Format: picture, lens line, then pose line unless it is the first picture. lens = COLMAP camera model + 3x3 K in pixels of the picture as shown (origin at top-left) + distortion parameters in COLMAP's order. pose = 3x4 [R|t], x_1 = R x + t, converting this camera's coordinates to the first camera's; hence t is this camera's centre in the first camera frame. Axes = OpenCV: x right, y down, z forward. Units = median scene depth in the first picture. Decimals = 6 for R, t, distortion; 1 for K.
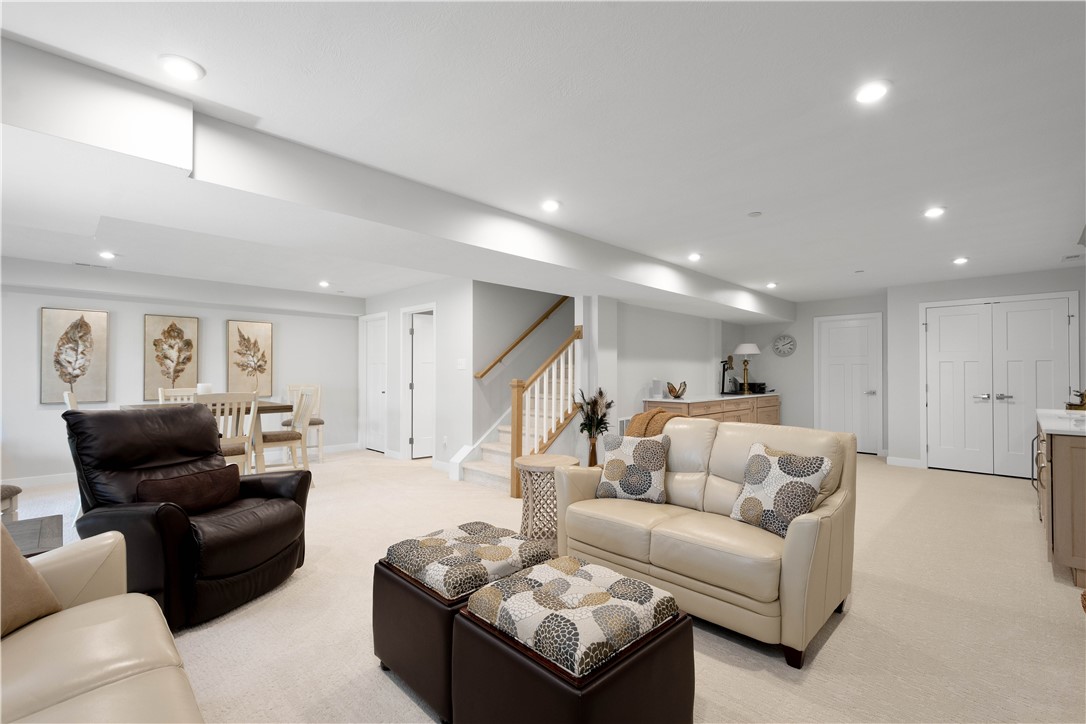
lens RADIAL K [[479.9, 0, 539.6], [0, 479.9, 371.9], [0, 0, 1]] dist [0.004164, -0.000414]
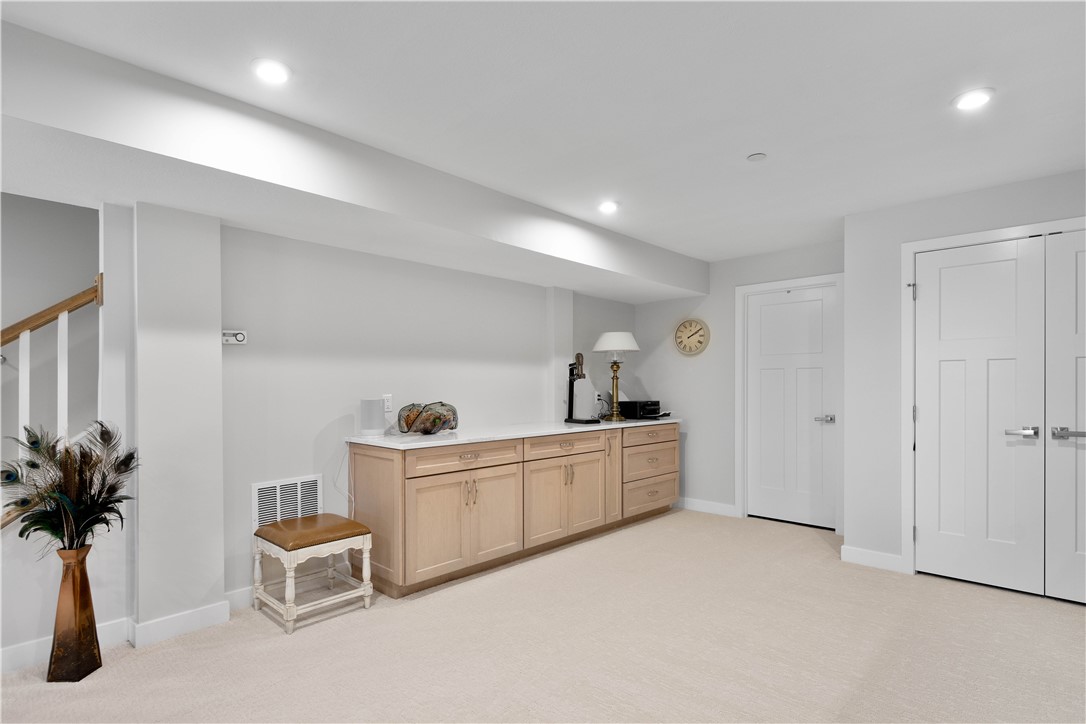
lens RADIAL K [[540.3, 0, 544.7], [0, 540.3, 392.0], [0, 0, 1]] dist [0.002476, 0.000242]
pose [[0.999770, -0.002980, 0.021225, 0.873779], [0.002637, 0.999866, 0.016180, 0.002900], [-0.021270, -0.016120, 0.999644, 0.954574]]
